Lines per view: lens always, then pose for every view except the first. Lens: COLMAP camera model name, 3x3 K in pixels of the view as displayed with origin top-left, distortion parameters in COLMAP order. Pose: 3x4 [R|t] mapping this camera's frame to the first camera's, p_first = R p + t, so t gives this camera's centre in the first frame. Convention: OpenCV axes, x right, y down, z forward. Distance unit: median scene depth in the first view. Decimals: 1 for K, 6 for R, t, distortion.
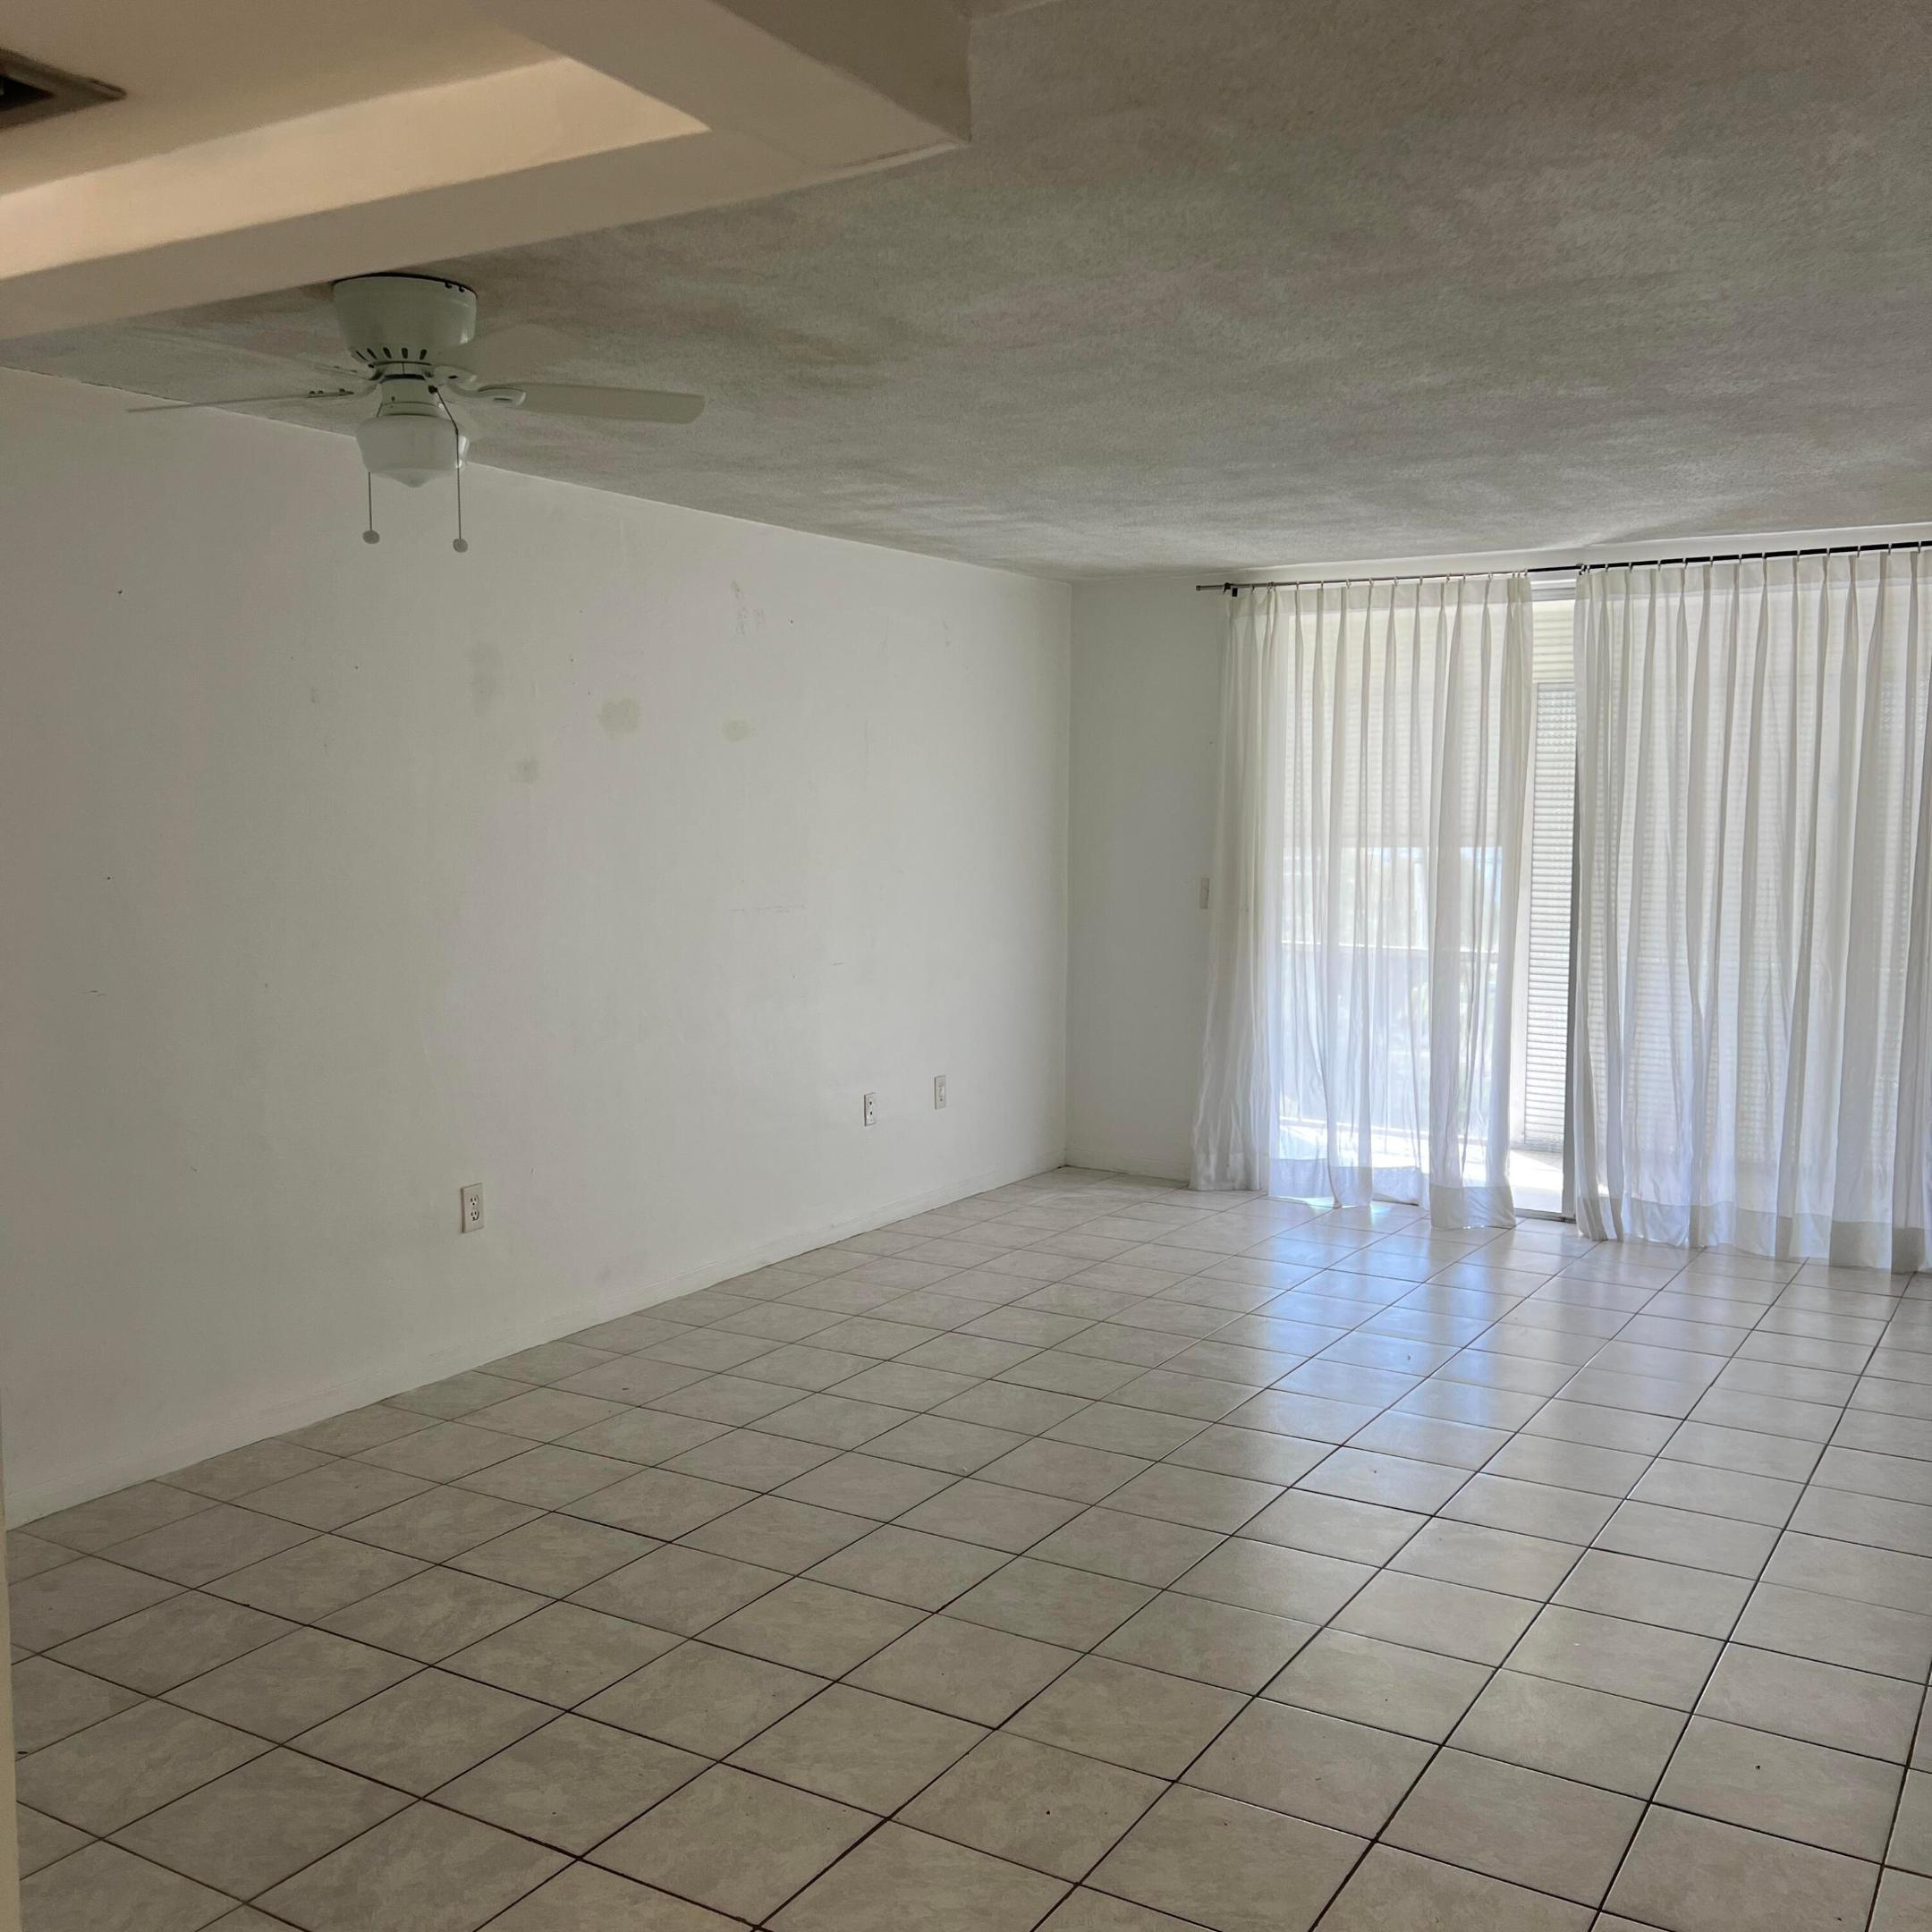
lens RADIAL K [[1925.9, 0, 966.0], [0, 1925.9, 981.6], [0, 0, 1]] dist [0.061925, -0.077833]
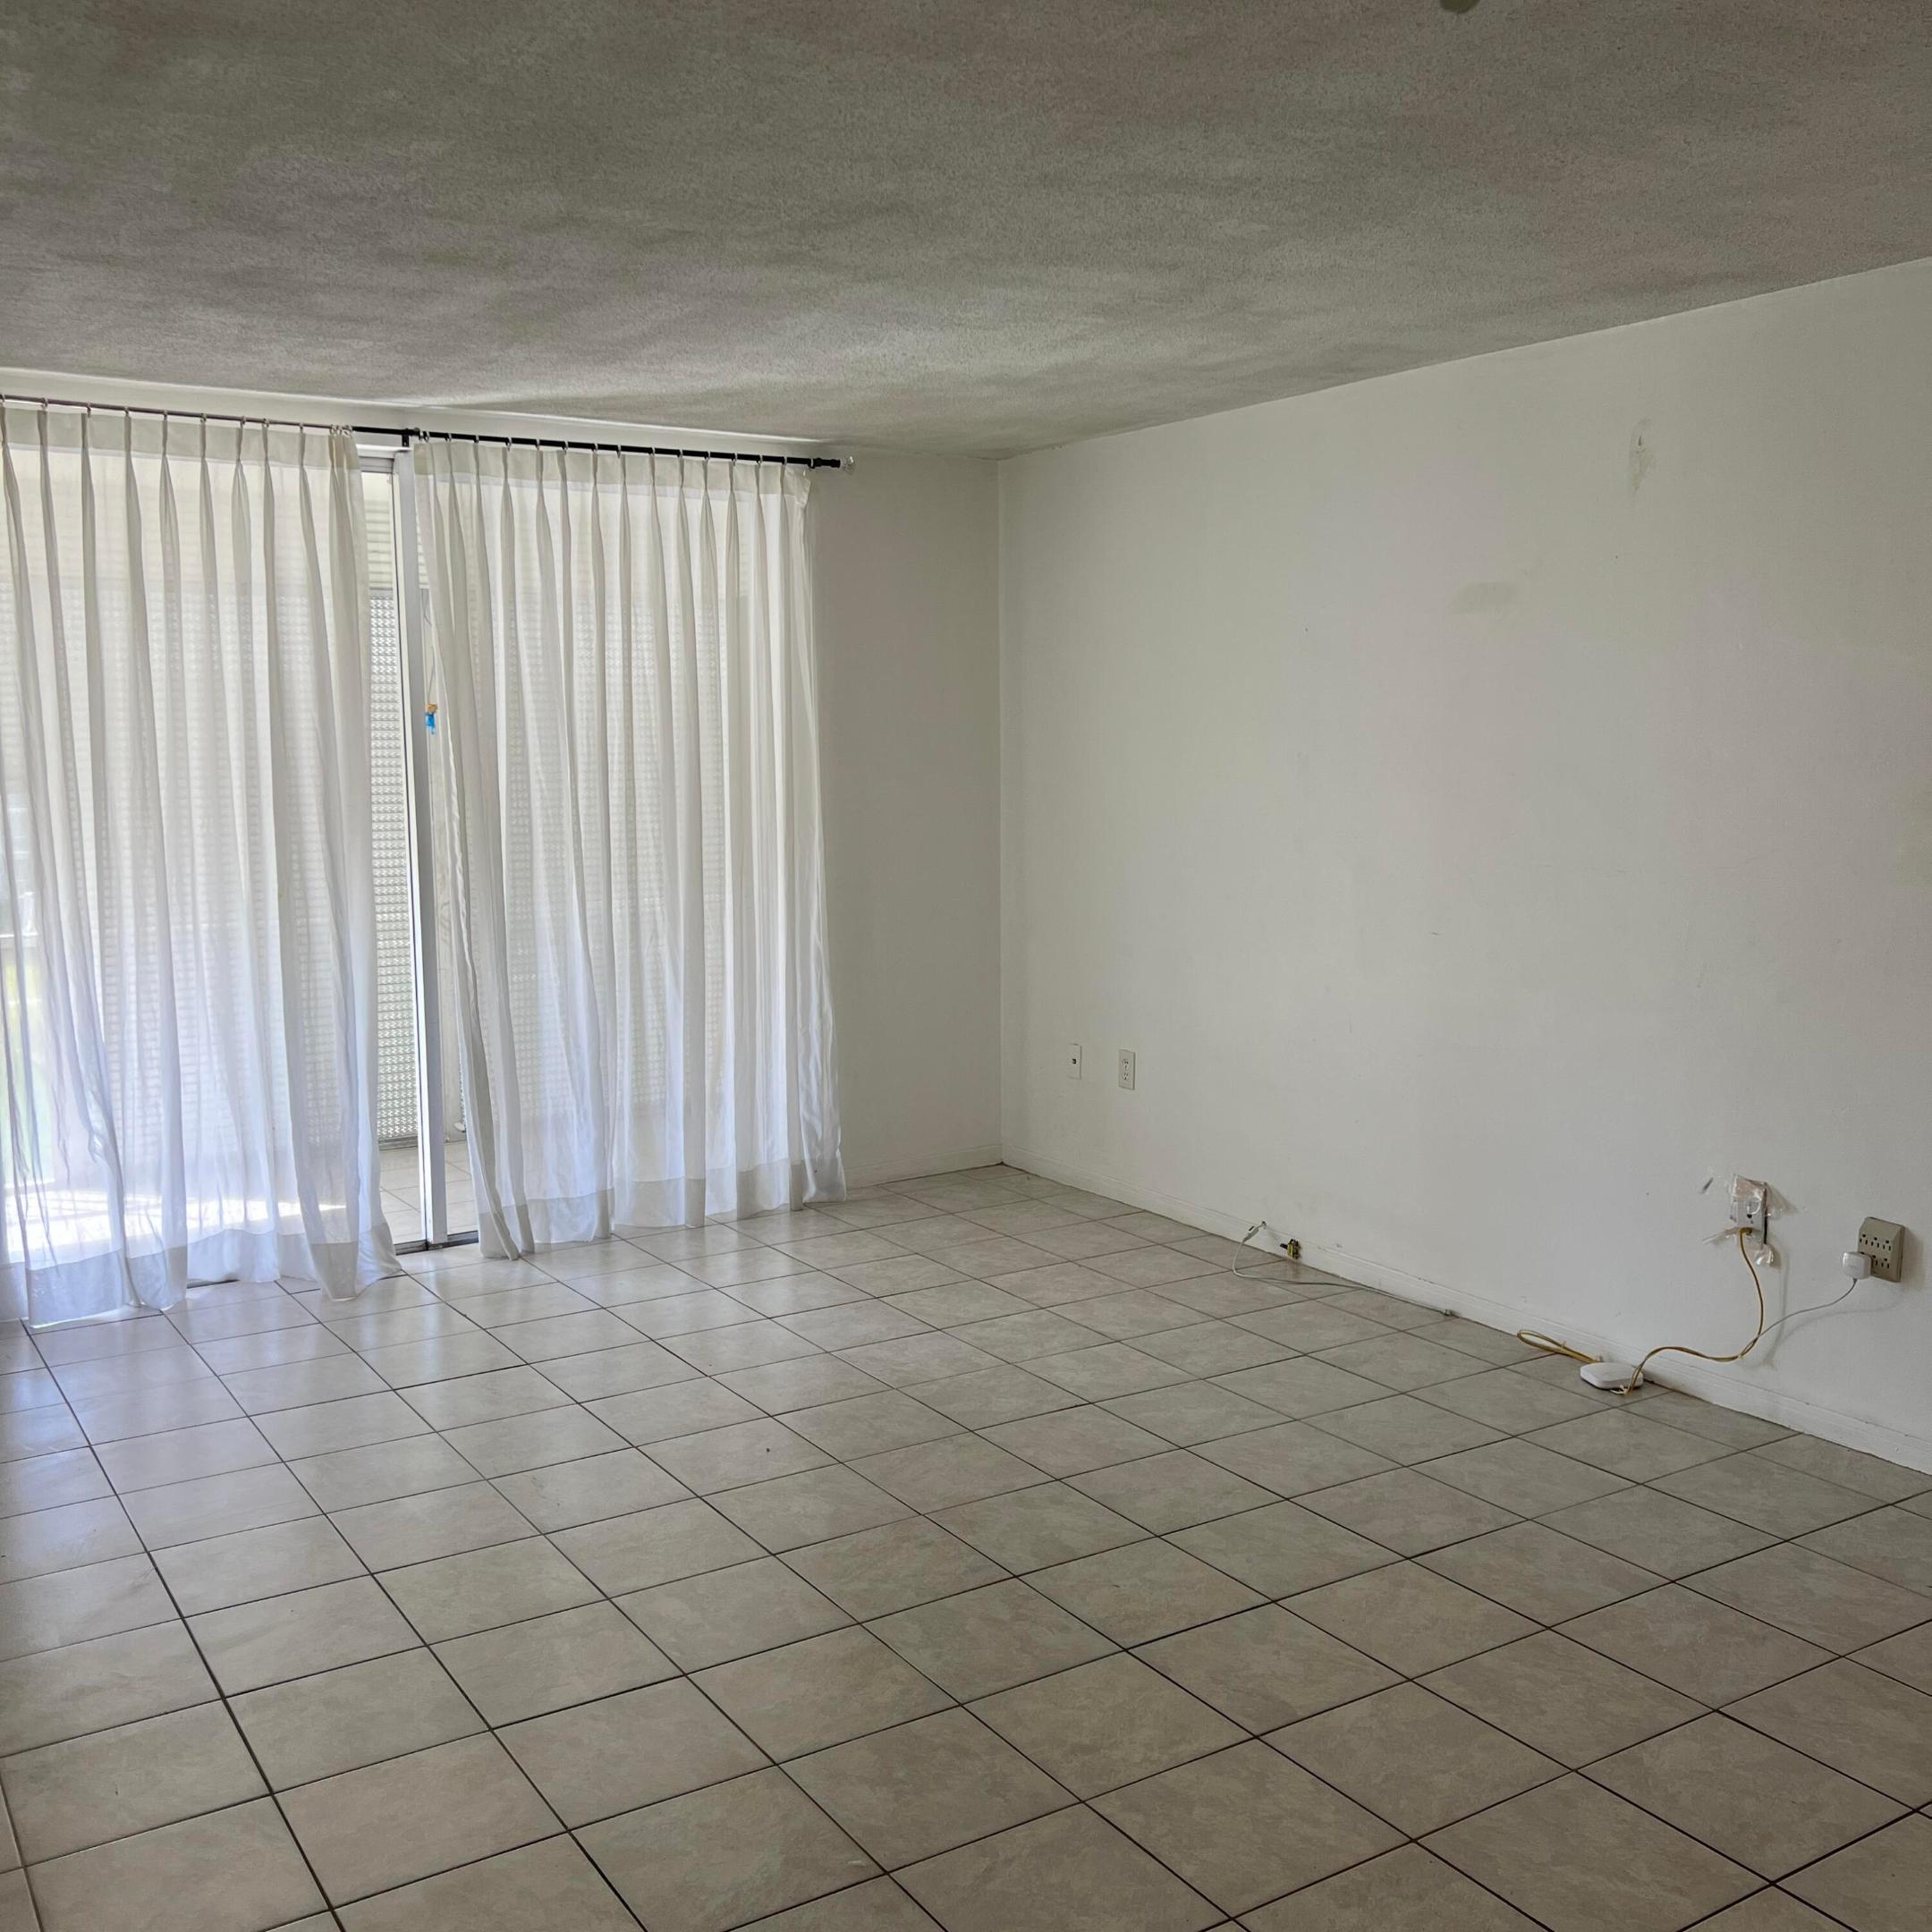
lens RADIAL K [[1928.1, 0, 954.7], [0, 1928.1, 978.1], [0, 0, 1]] dist [0.063680, -0.077310]
pose [[0.447086, -0.123463, 0.885929, -0.467677], [0.092909, 0.991481, 0.091286, -0.066472], [-0.889653, 0.041498, 0.454749, 0.669332]]
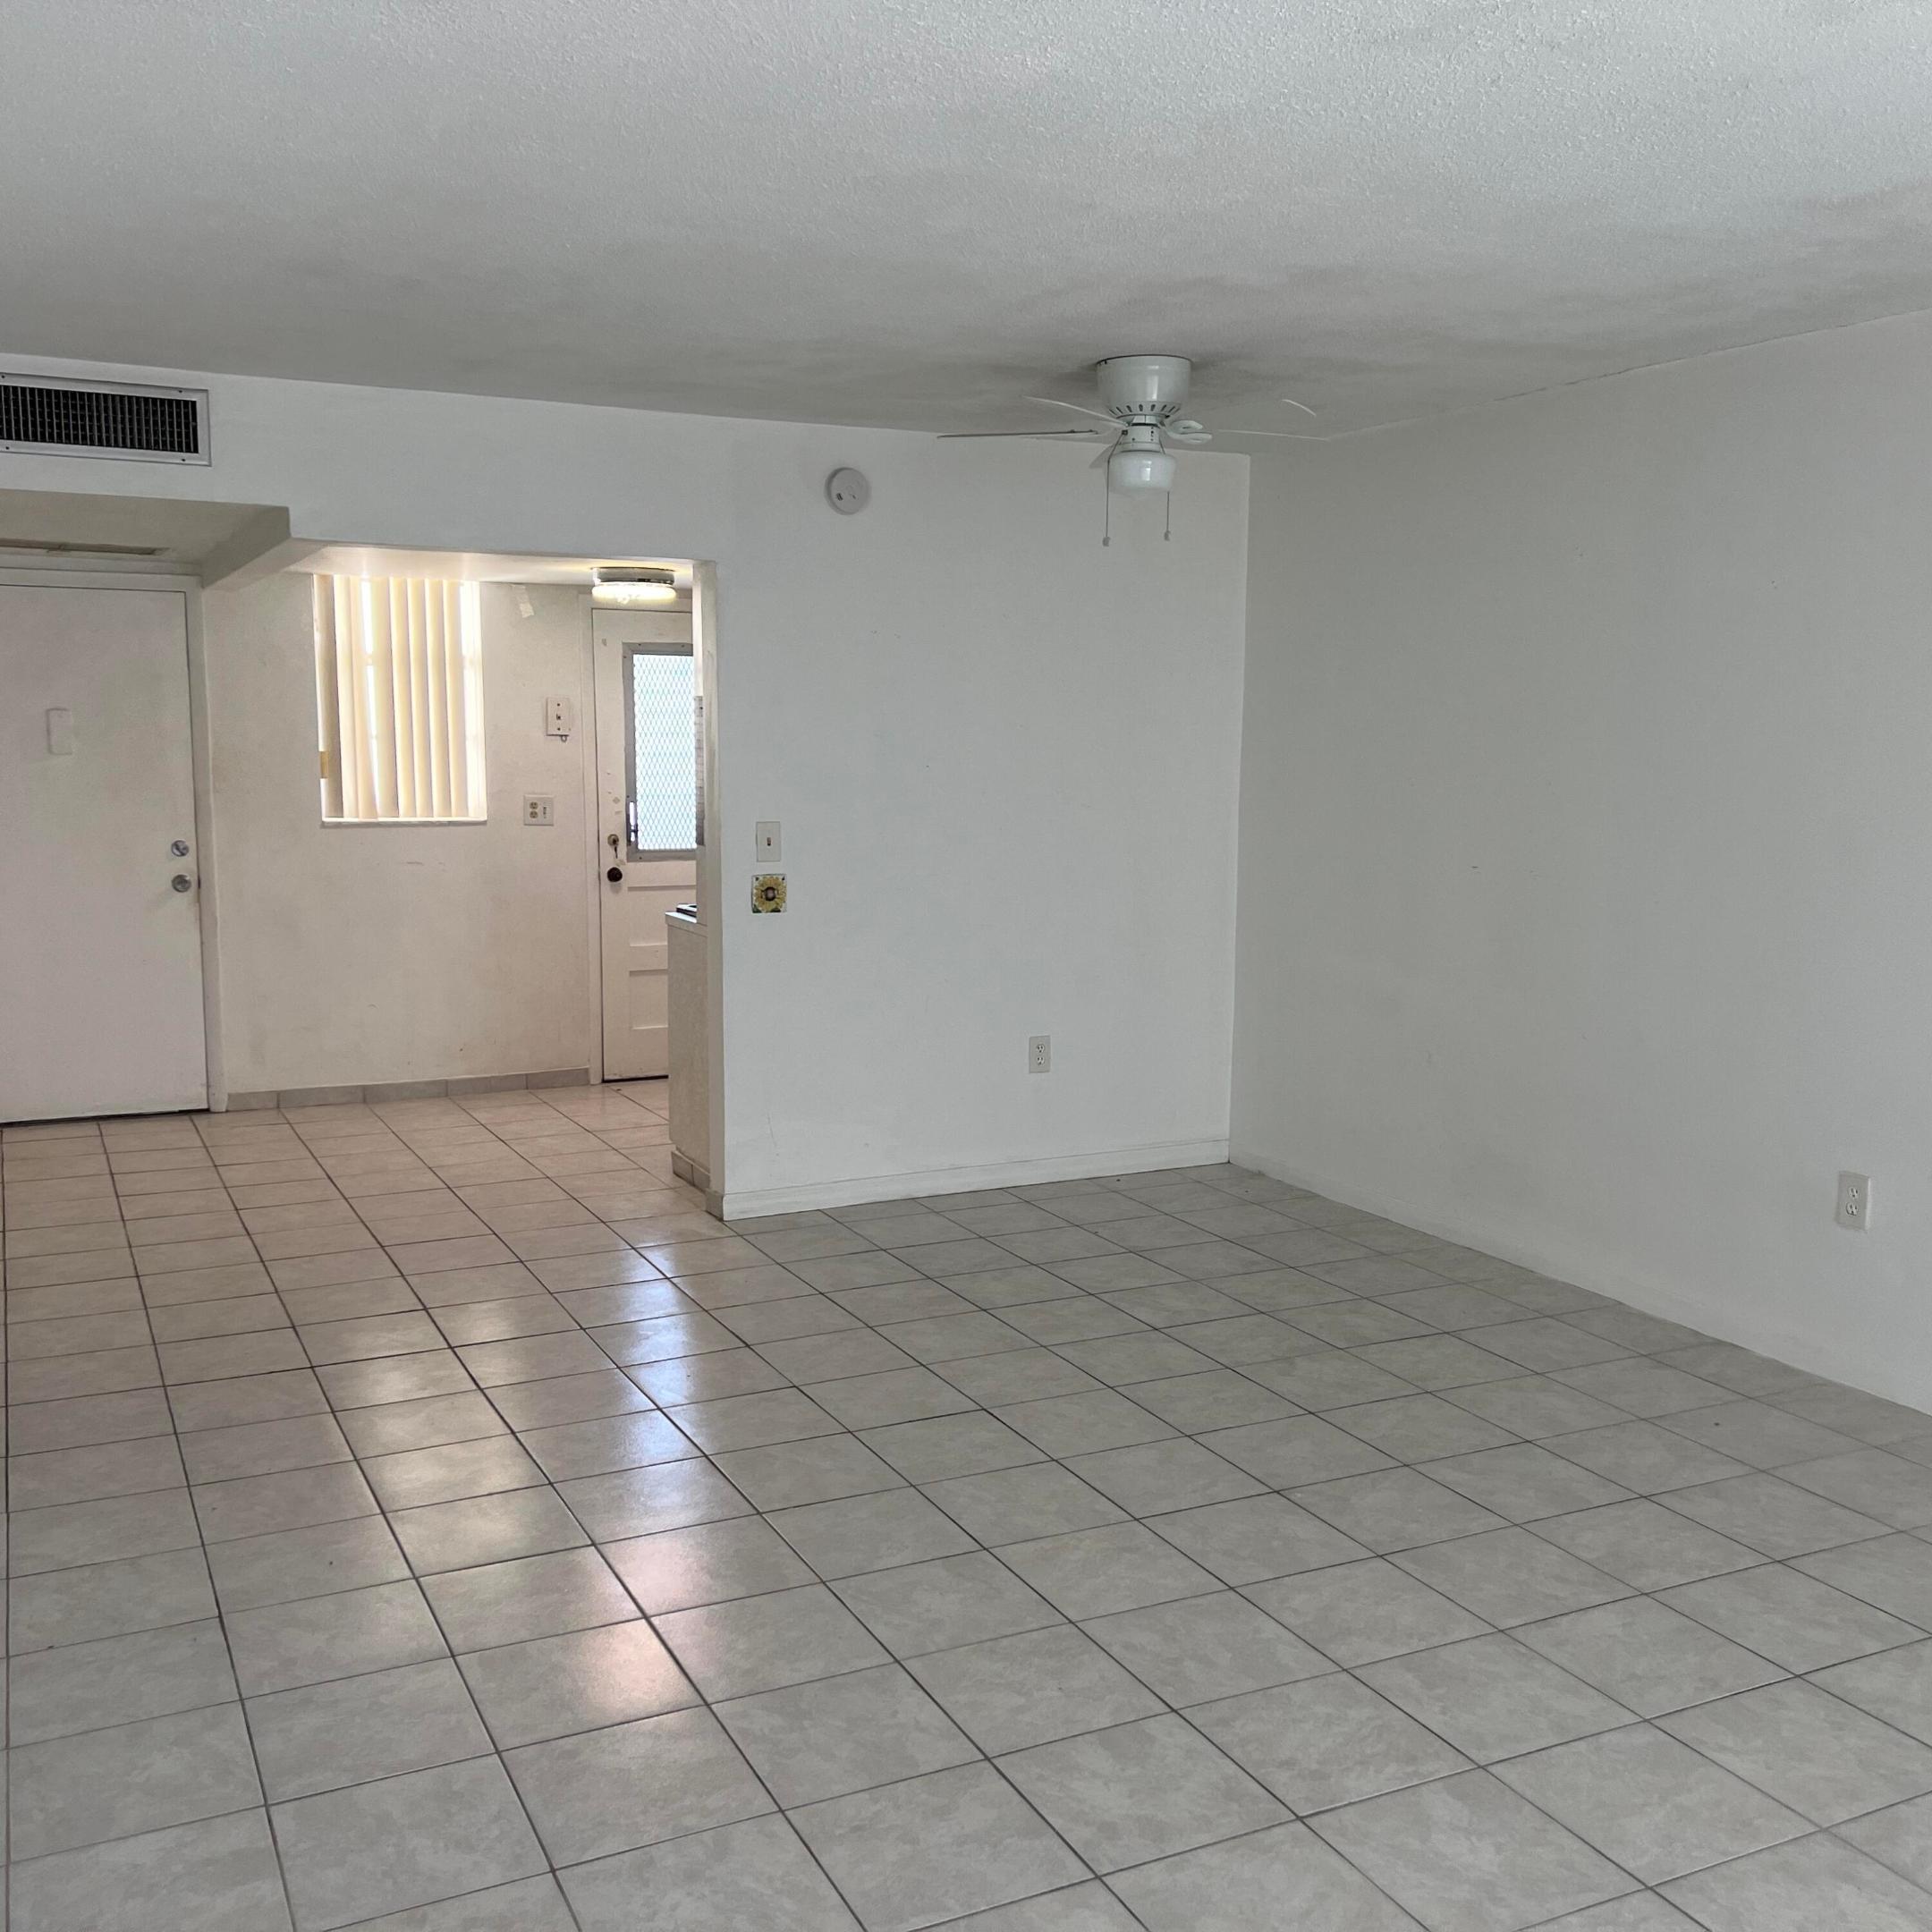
lens RADIAL K [[1928.1, 0, 954.7], [0, 1928.1, 978.1], [0, 0, 1]] dist [0.063680, -0.077310]
pose [[-0.545885, 0.106709, -0.831037, 0.757216], [-0.086592, 0.979360, 0.182634, -0.116479], [0.833374, 0.171658, -0.525378, 1.248725]]
